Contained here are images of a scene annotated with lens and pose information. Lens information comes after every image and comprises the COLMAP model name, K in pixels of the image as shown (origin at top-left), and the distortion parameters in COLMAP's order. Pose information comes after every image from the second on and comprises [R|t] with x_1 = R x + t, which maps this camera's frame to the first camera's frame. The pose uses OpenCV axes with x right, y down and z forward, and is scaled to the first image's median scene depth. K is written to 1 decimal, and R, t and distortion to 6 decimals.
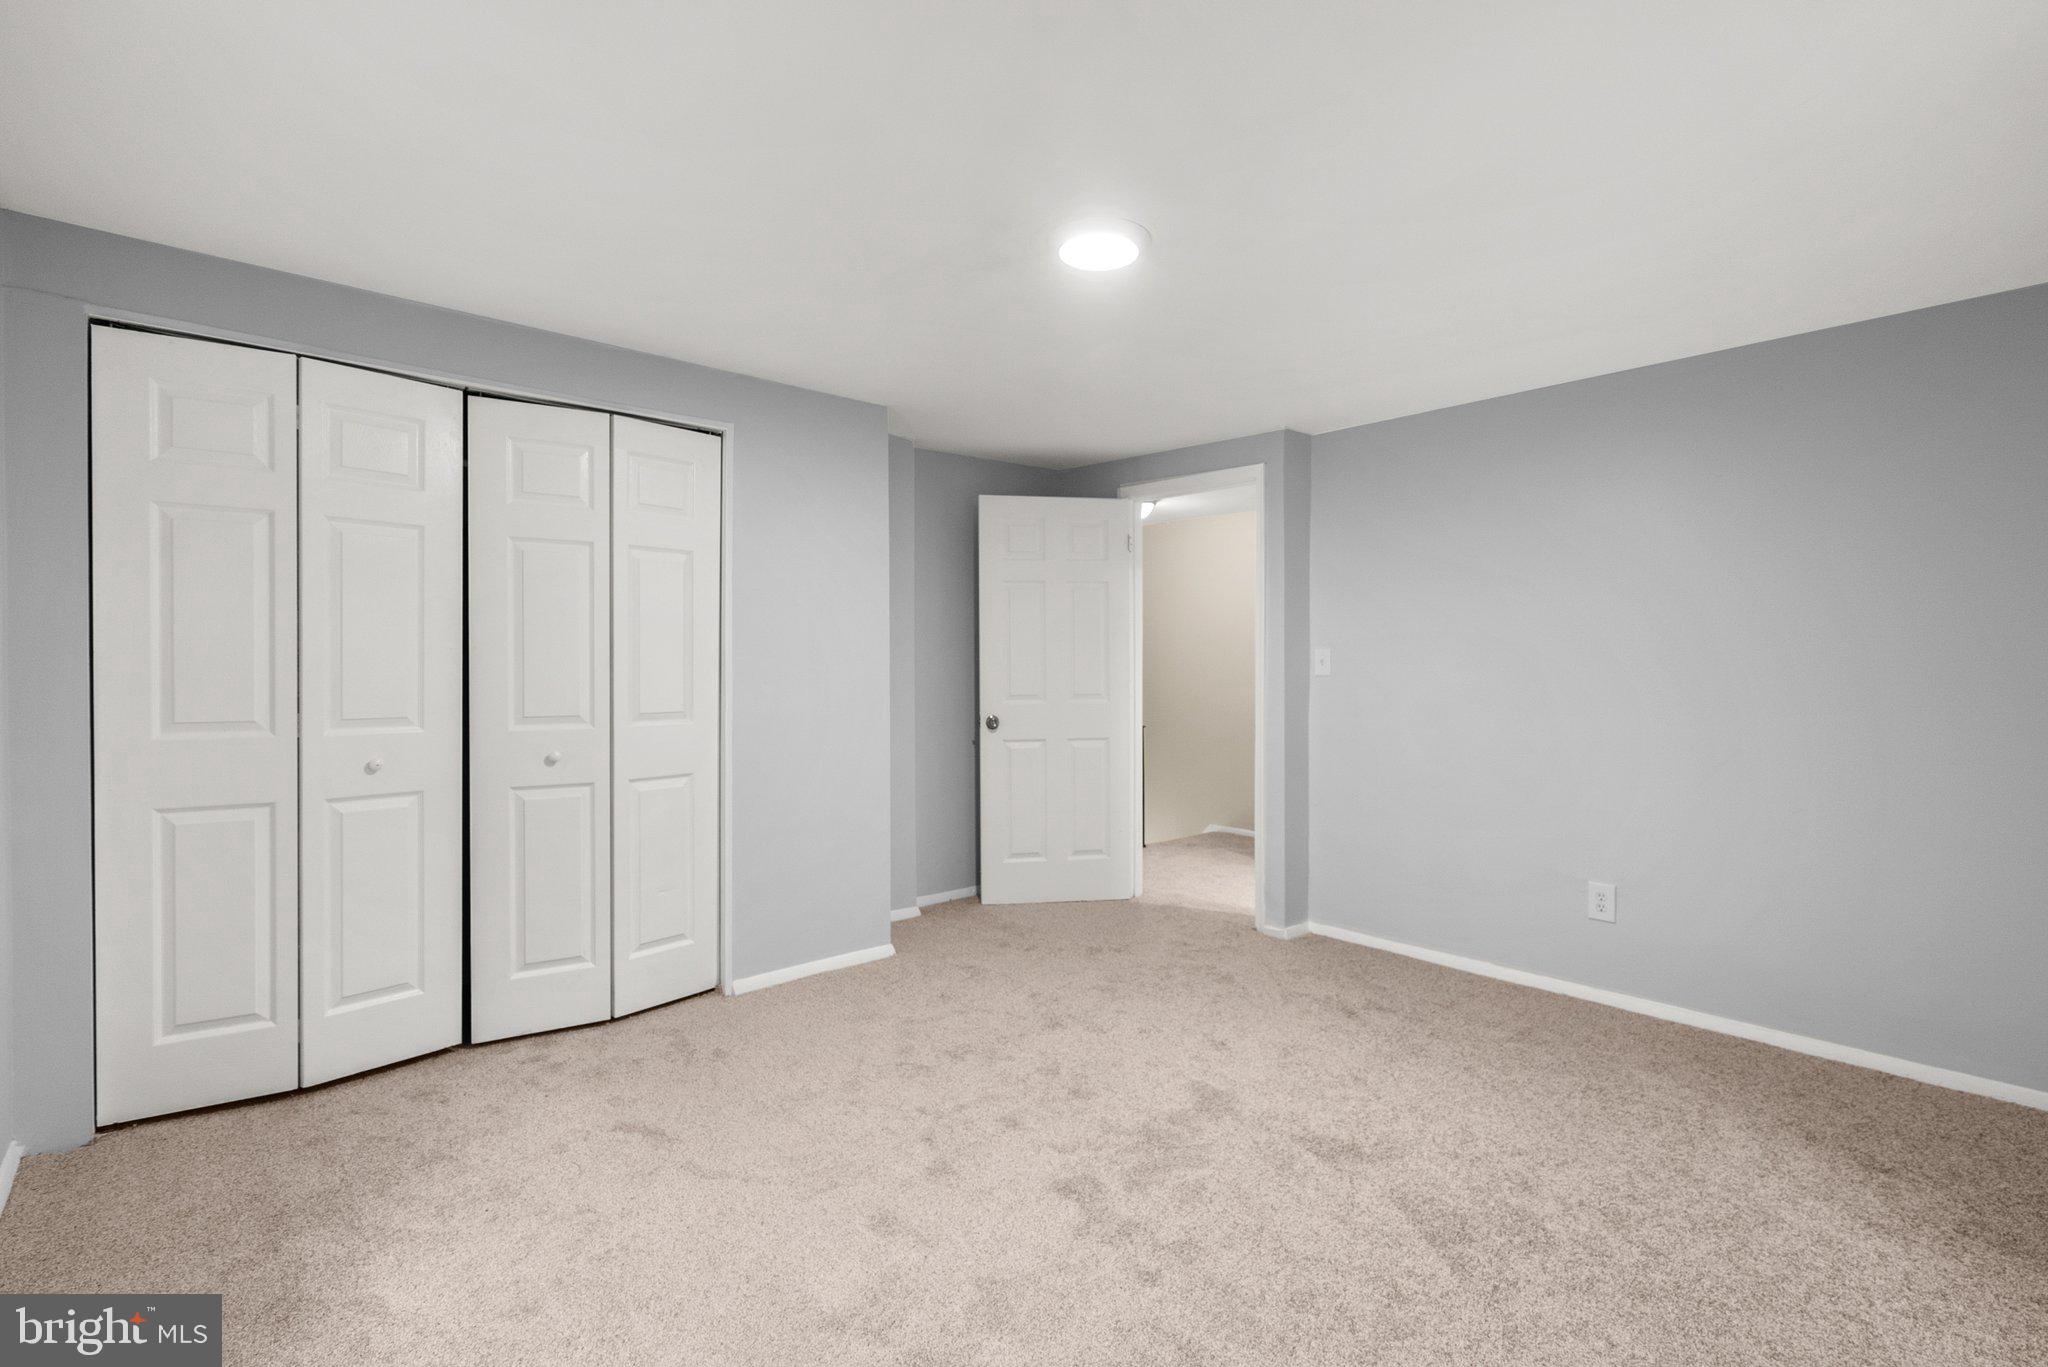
lens RADIAL K [[945.3, 0, 1021.2], [0, 945.3, 674.6], [0, 0, 1]] dist [-0.002419, 0.001340]
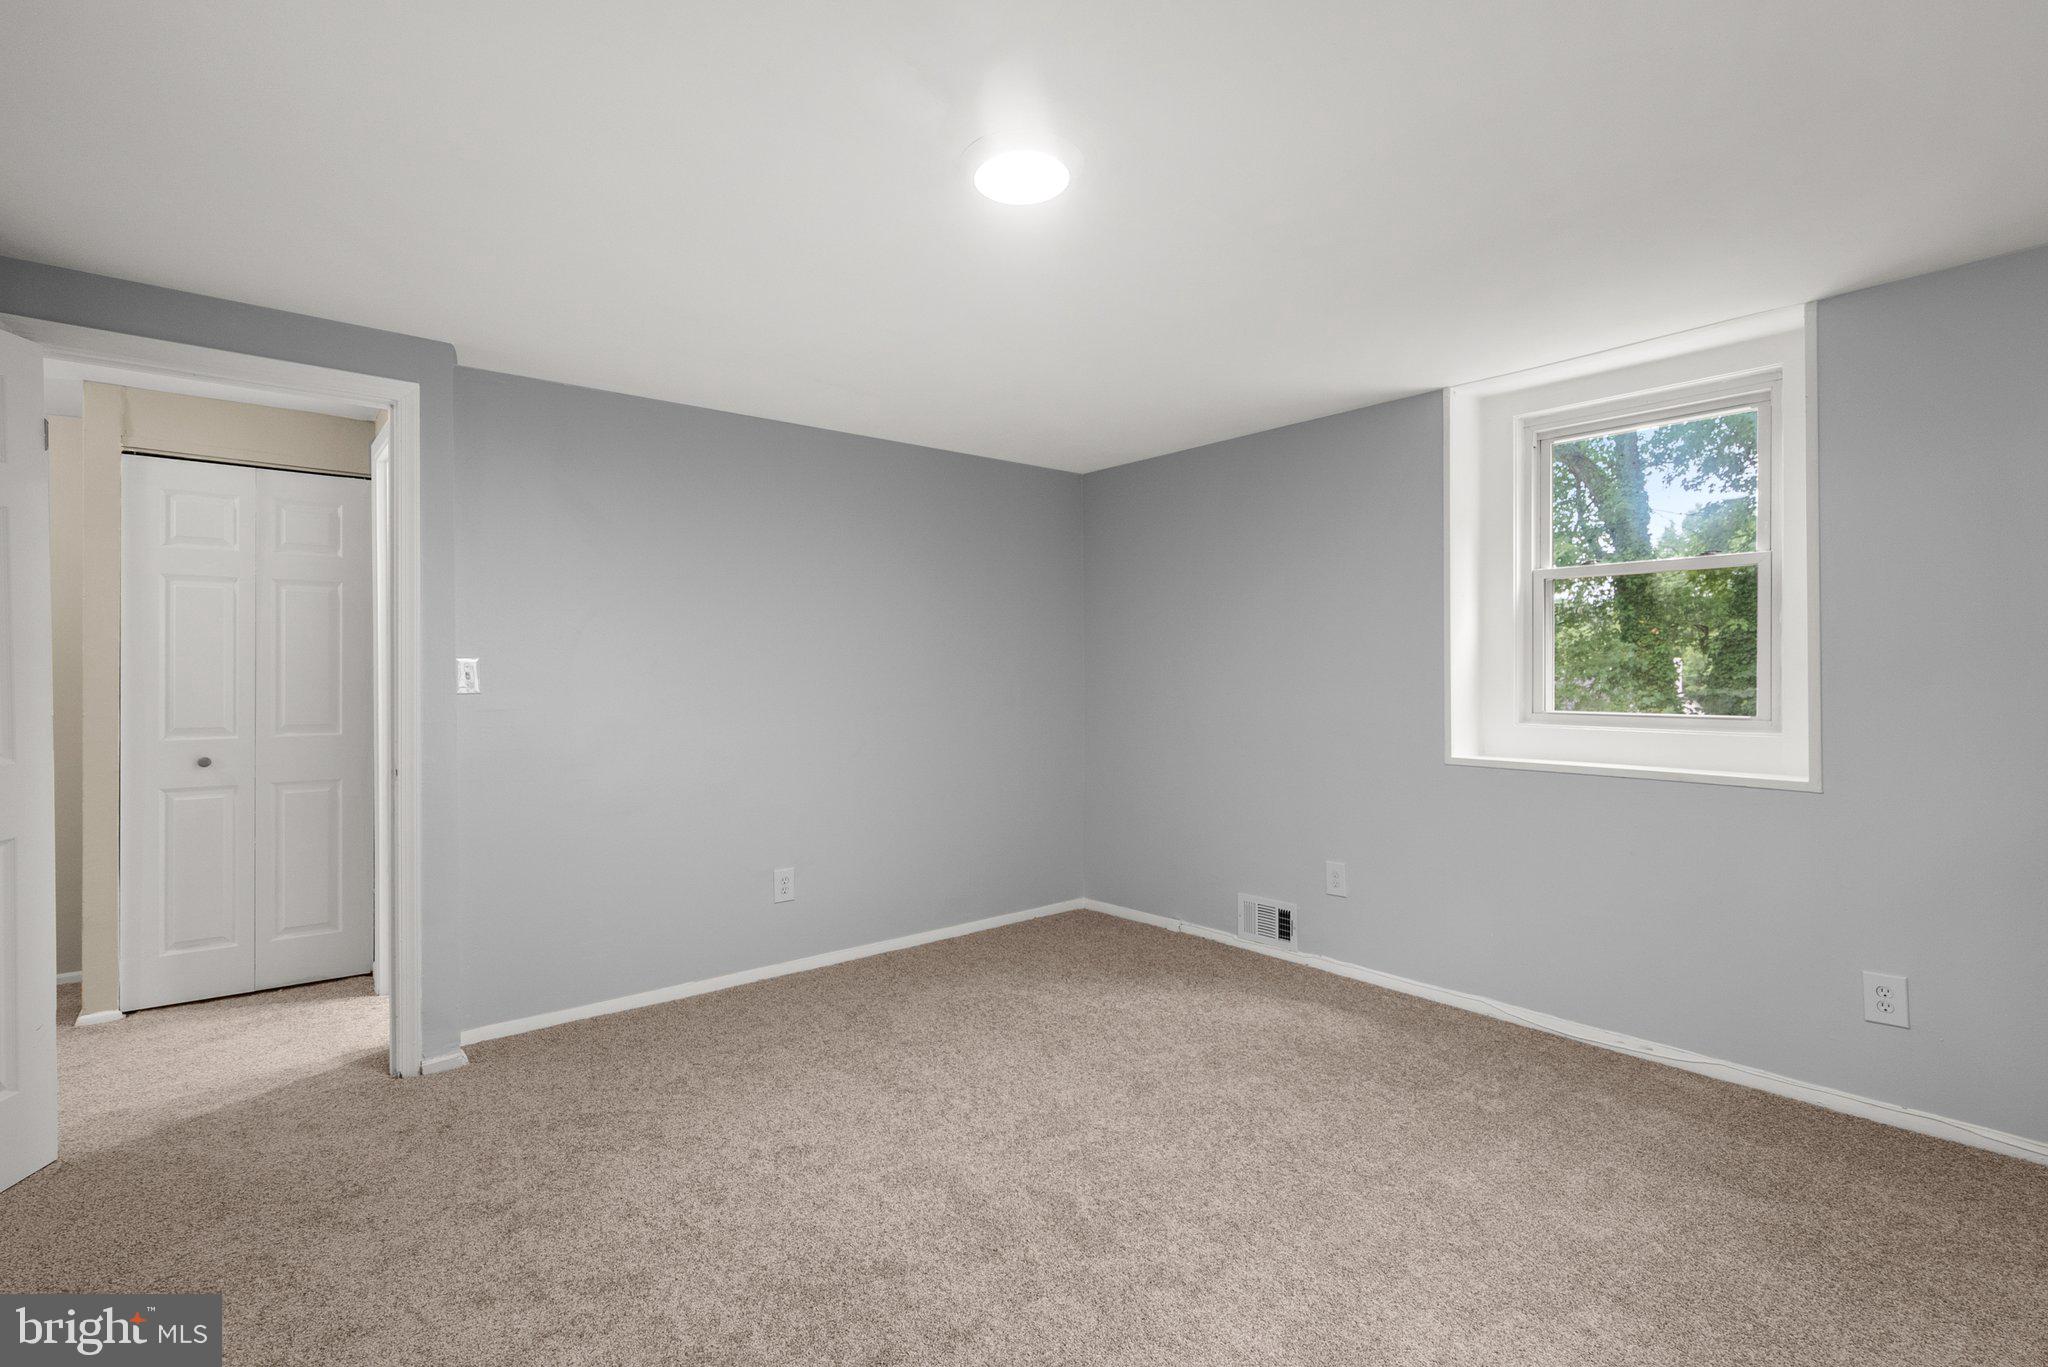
lens RADIAL K [[945.3, 0, 1025.7], [0, 945.3, 661.3], [0, 0, 1]] dist [-0.002419, 0.001340]
pose [[0.013875, 0.011729, 0.999835, -0.527456], [0.014692, 0.999821, -0.011933, -0.011574], [-0.999796, 0.014855, 0.013700, 0.693128]]
